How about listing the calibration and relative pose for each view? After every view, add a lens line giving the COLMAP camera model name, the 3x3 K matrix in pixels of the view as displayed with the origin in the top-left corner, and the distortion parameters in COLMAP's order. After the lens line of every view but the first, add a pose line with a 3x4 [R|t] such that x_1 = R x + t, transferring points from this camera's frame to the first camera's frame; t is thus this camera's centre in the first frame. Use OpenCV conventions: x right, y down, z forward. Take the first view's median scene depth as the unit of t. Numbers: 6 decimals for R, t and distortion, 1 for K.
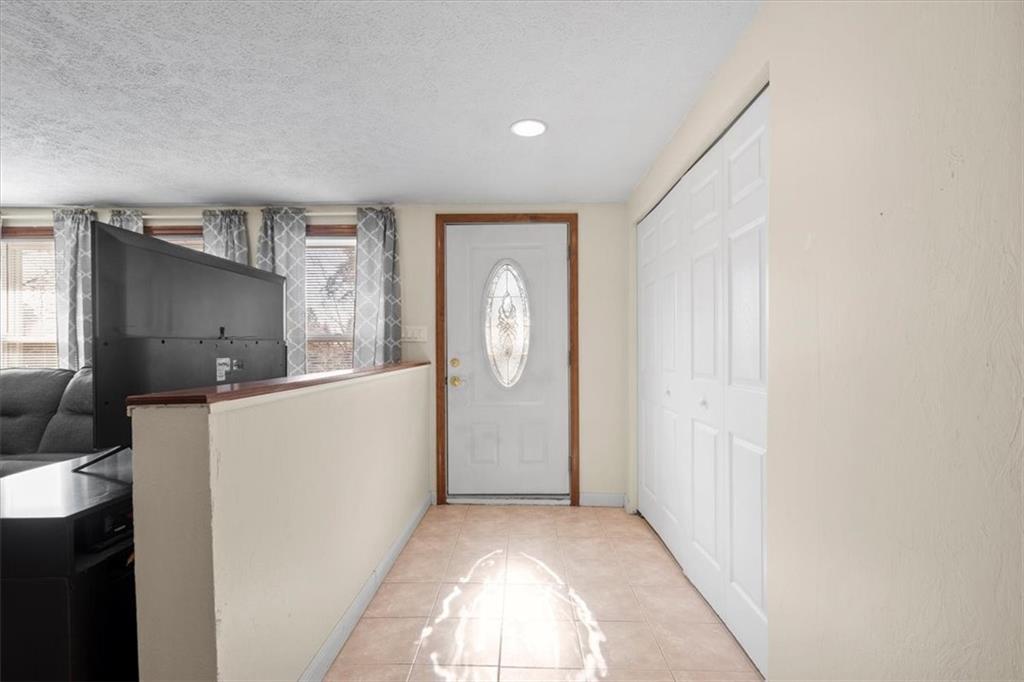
lens RADIAL K [[489.2, 0, 514.4], [0, 489.2, 343.5], [0, 0, 1]] dist [-0.004073, -0.001479]
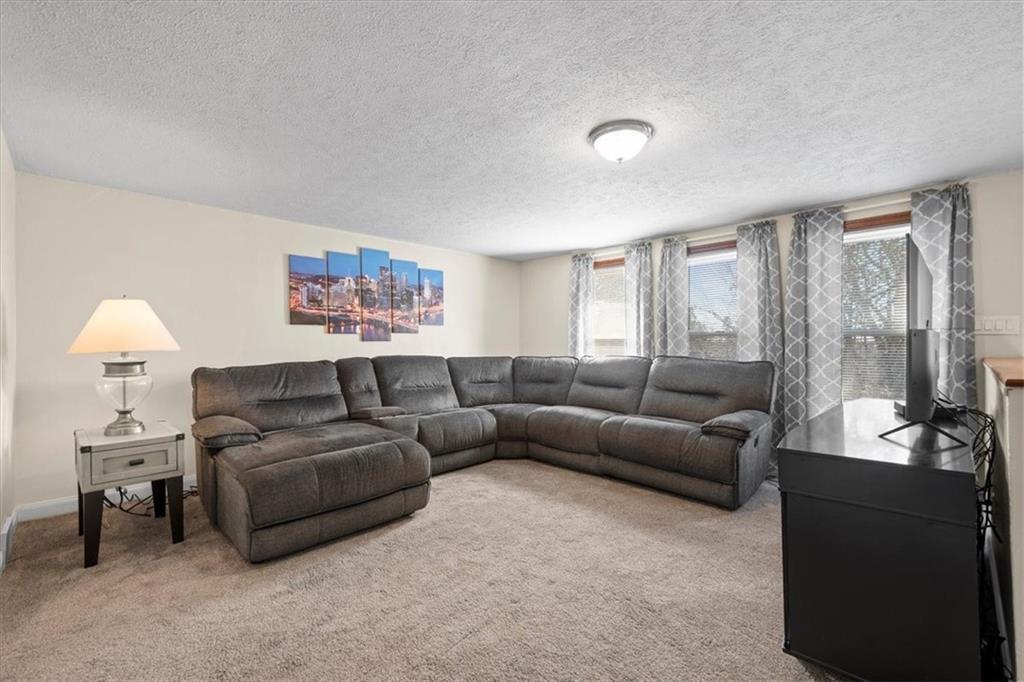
lens RADIAL K [[447.7, 0, 508.5], [0, 447.7, 343.8], [0, 0, 1]] dist [0.003788, -0.001332]
pose [[0.692661, 0.000406, -0.721263, -0.235147], [0.007169, 0.999947, 0.007448, 0.001292], [0.721228, -0.010330, 0.692621, -0.163204]]
